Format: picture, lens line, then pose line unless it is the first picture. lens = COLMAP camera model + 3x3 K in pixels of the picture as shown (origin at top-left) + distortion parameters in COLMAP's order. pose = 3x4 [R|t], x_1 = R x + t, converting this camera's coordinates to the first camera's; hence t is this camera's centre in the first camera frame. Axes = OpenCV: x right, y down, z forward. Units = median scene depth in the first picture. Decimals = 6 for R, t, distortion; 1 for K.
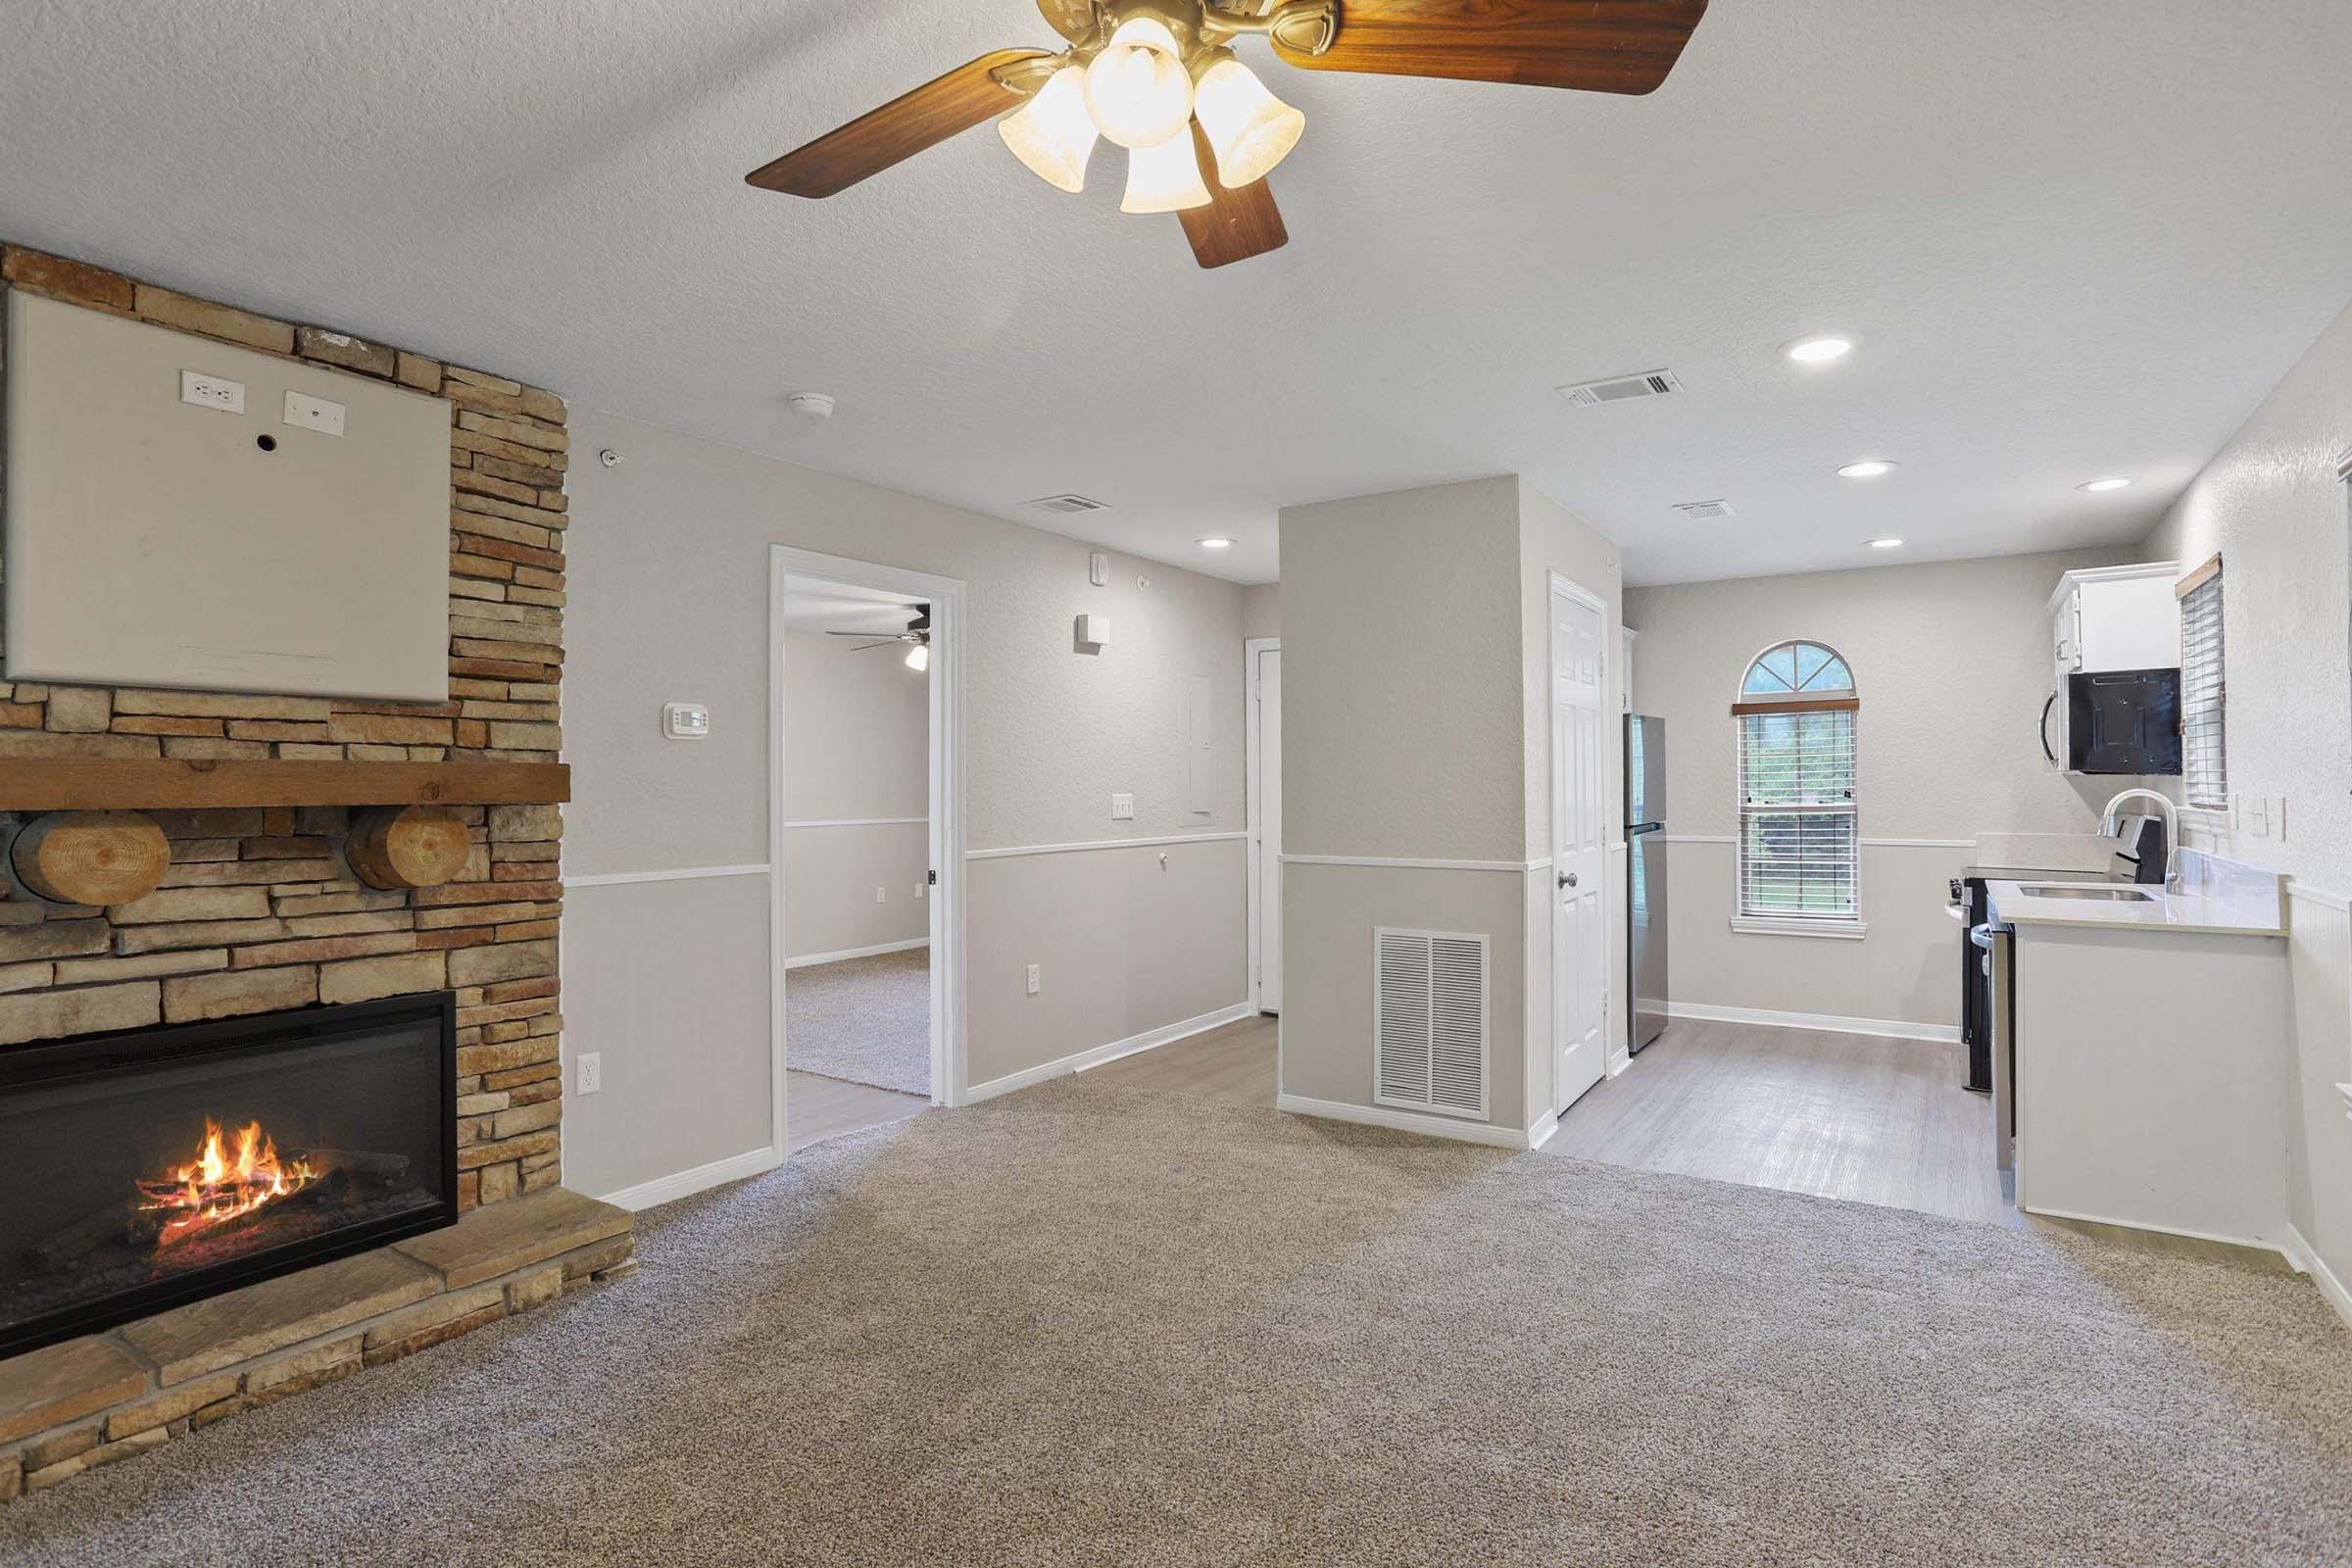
lens RADIAL K [[1165.3, 0, 1169.8], [0, 1165.3, 783.5], [0, 0, 1]] dist [-0.065450, 0.039395]
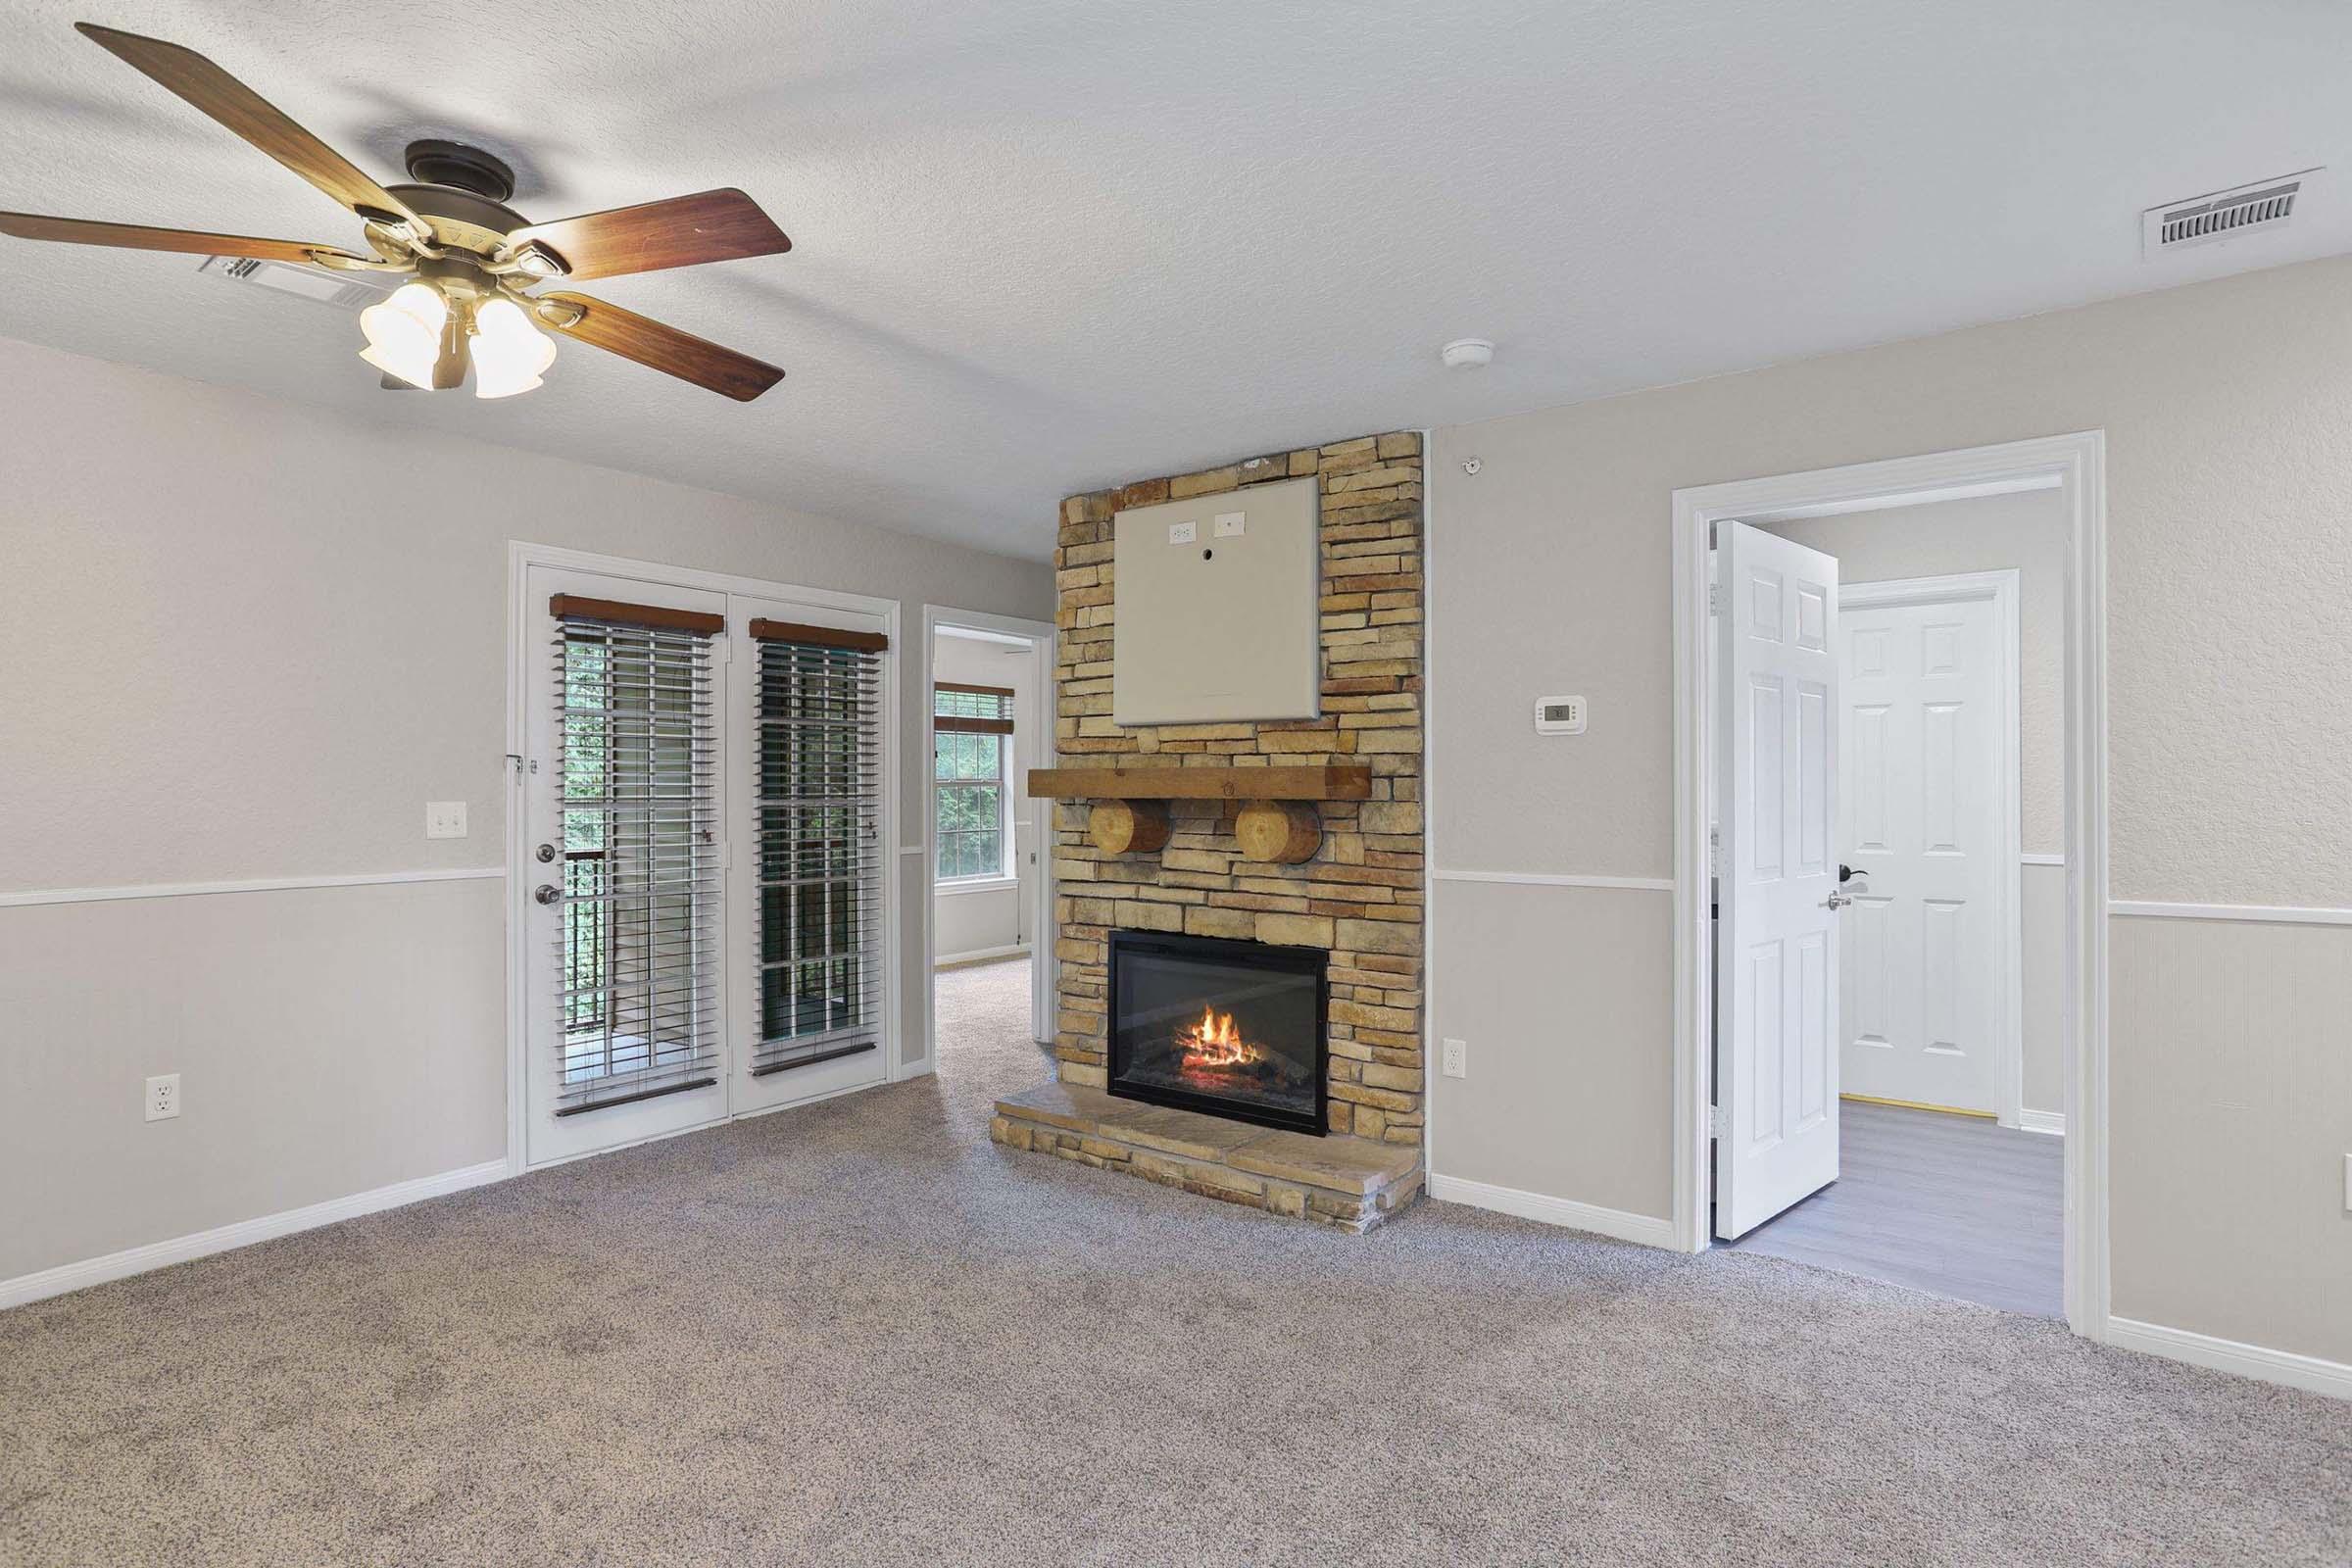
lens RADIAL K [[1165.3, 0, 1169.8], [0, 1165.3, 783.5], [0, 0, 1]] dist [-0.065450, 0.039395]
pose [[-0.046169, 0.002158, -0.998931, 0.650290], [0.003024, 0.999993, 0.002021, -0.002503], [0.998929, -0.002928, -0.046176, 0.904821]]
